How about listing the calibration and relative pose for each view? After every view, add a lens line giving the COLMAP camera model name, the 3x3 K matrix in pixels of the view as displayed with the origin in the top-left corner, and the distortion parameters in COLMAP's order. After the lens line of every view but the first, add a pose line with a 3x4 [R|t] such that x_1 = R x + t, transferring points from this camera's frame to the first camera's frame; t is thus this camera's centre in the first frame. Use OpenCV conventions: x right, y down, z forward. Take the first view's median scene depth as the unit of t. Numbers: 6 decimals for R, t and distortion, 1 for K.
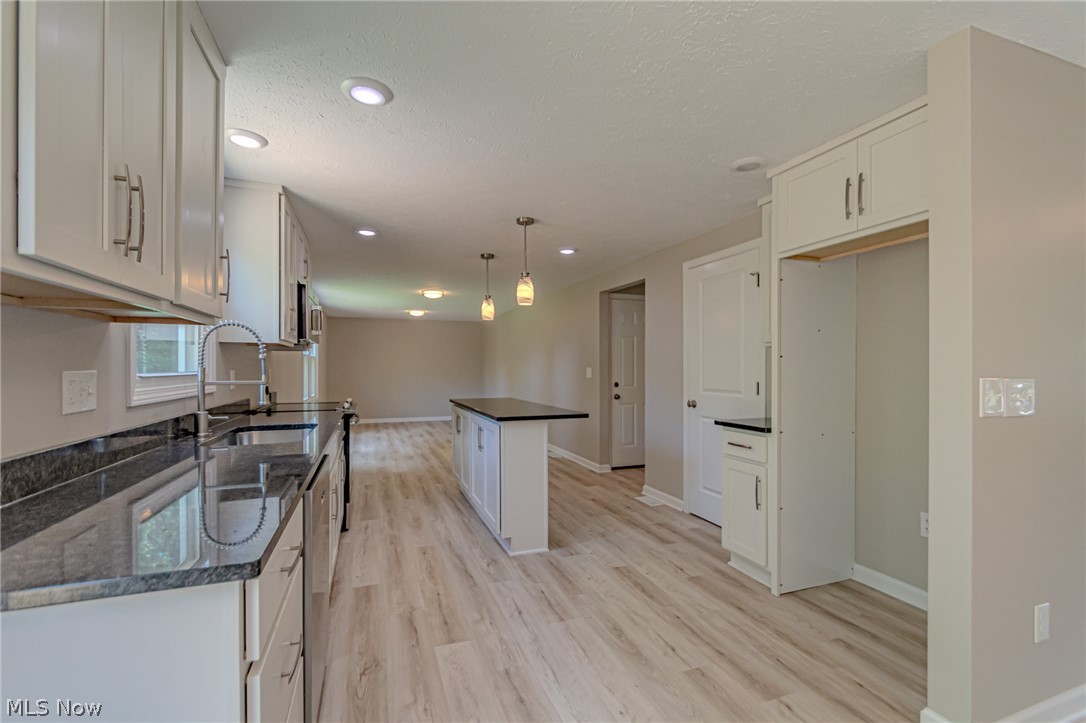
lens RADIAL K [[475.2, 0, 541.1], [0, 475.2, 369.1], [0, 0, 1]] dist [0.000408, -0.000802]
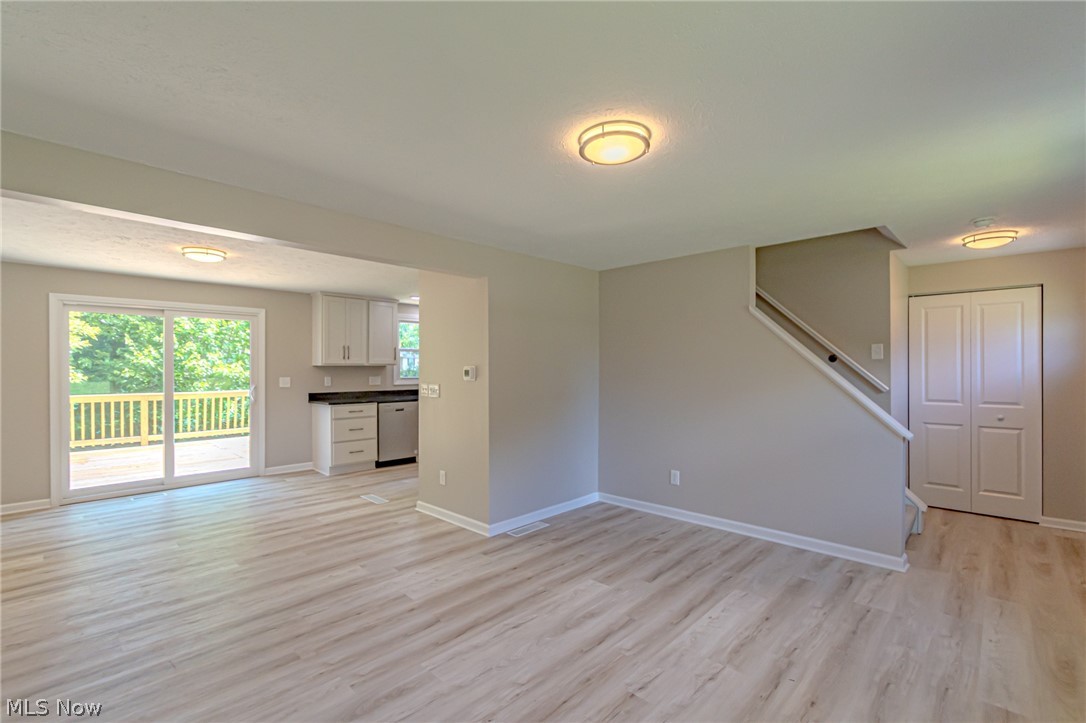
lens RADIAL K [[479.0, 0, 542.3], [0, 479.0, 369.2], [0, 0, 1]] dist [0.009486, -0.005767]
pose [[0.439975, 0.000727, -0.898010, 1.959572], [-0.000568, 1.000000, 0.000531, -0.035405], [0.898010, 0.000277, 0.439976, 0.174442]]
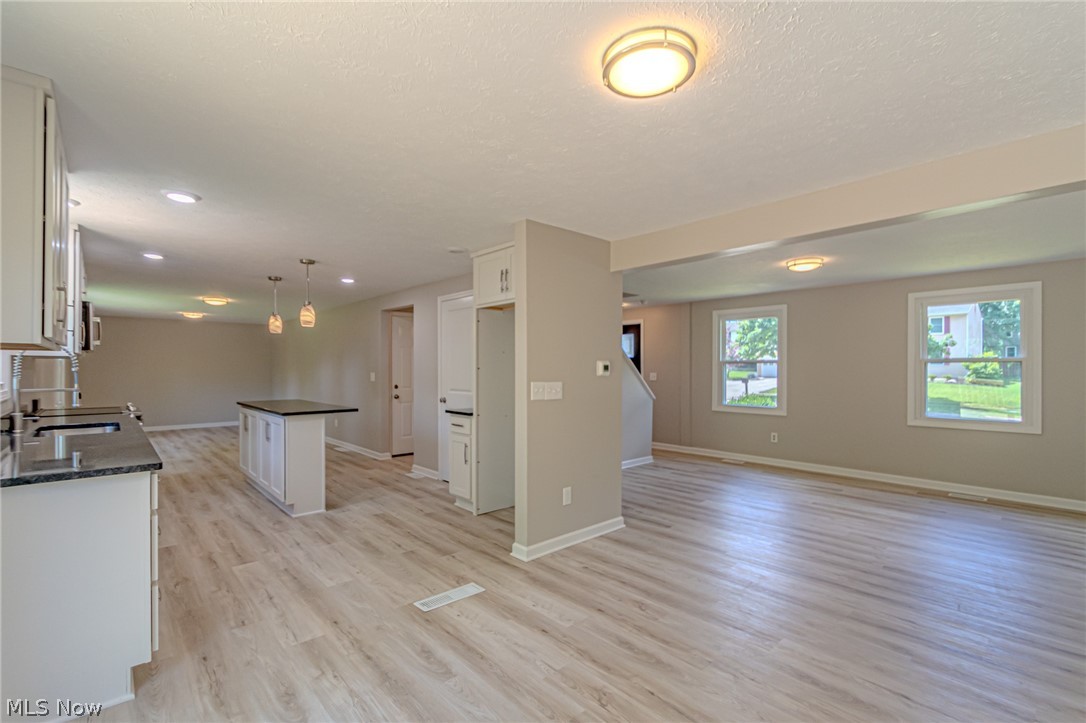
lens RADIAL K [[479.0, 0, 542.3], [0, 479.0, 369.2], [0, 0, 1]] dist [0.009486, -0.005767]
pose [[0.924764, 0.000271, 0.380541, 0.068779], [0.000527, 0.999998, -0.001991, -0.018004], [-0.380541, 0.002042, 0.924762, -0.513152]]
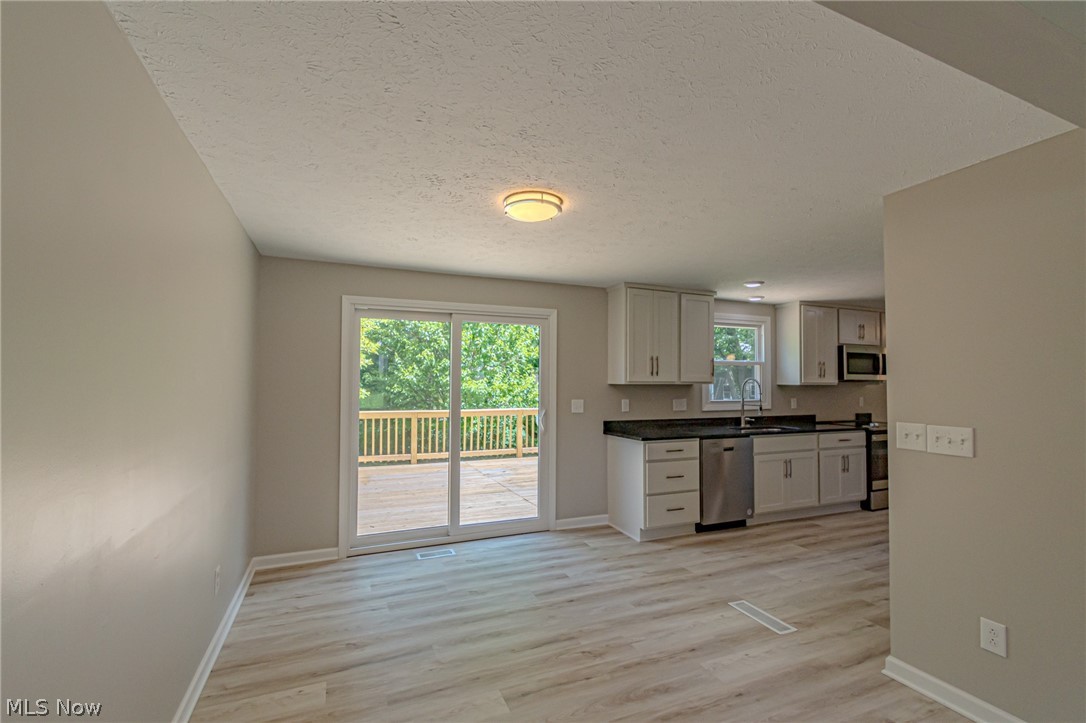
lens RADIAL K [[479.0, 0, 542.3], [0, 479.0, 369.2], [0, 0, 1]] dist [0.009486, -0.005767]
pose [[0.053557, -0.031167, -0.998078, 1.183720], [-0.007232, 0.999474, -0.031599, -0.046355], [0.998539, 0.008911, 0.053303, -0.100575]]
